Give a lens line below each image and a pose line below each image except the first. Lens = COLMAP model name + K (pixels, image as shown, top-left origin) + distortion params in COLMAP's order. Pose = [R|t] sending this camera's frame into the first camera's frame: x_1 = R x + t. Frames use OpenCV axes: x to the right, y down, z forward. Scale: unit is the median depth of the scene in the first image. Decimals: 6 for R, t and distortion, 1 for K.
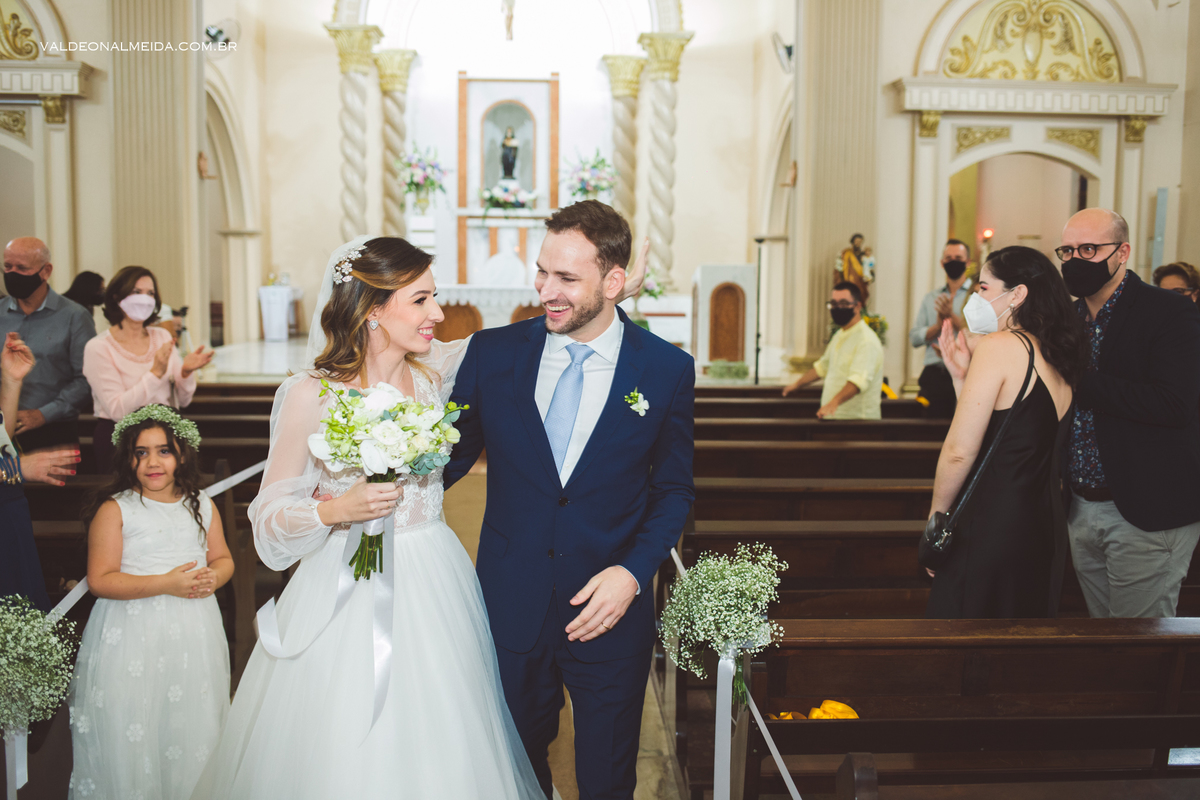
lens RADIAL K [[1270.4, 0, 600.0], [0, 1270.4, 400.0], [0, 0, 1]] dist [-0.050997, 0.008712]
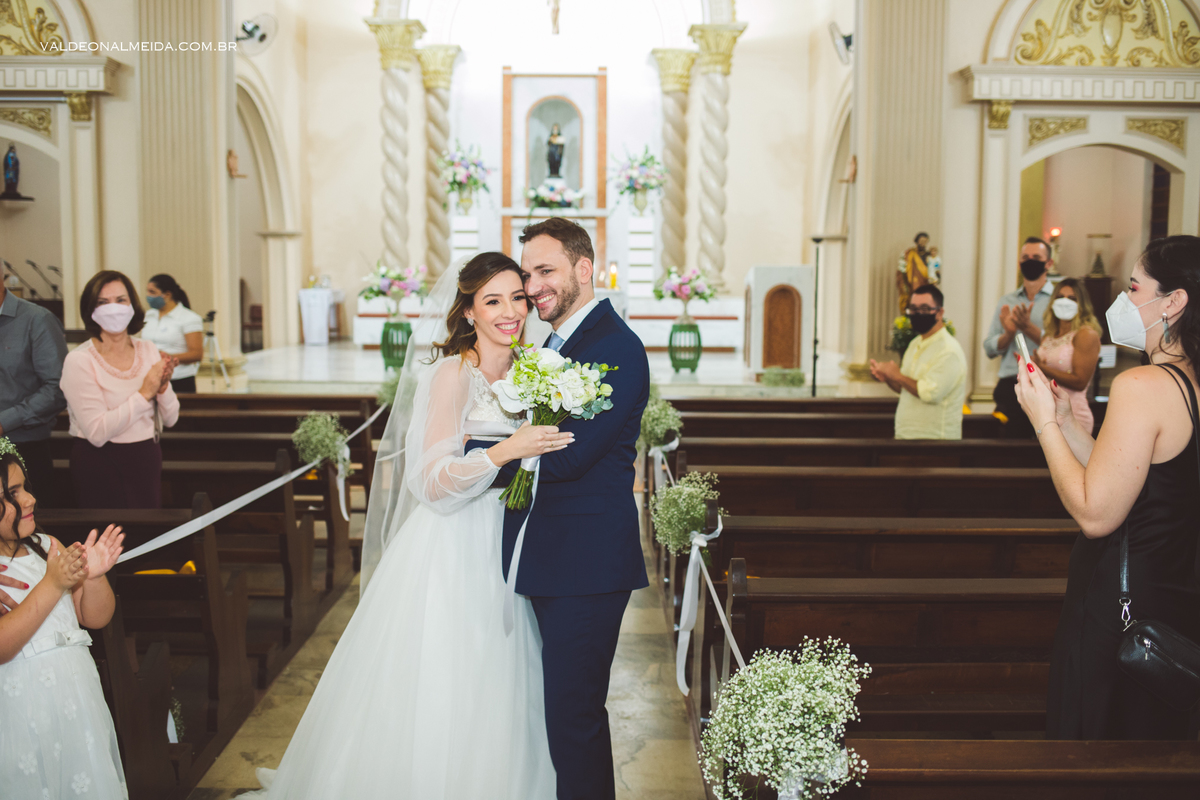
lens RADIAL K [[1192.3, 0, 600.0], [0, 1192.3, 400.0], [0, 0, 1]] dist [-0.055431, 0.031849]
pose [[0.998831, 0.002339, -0.048281, 0.007988], [-0.002021, 0.999976, 0.006637, -0.012366], [0.048296, -0.006532, 0.998812, 0.109085]]
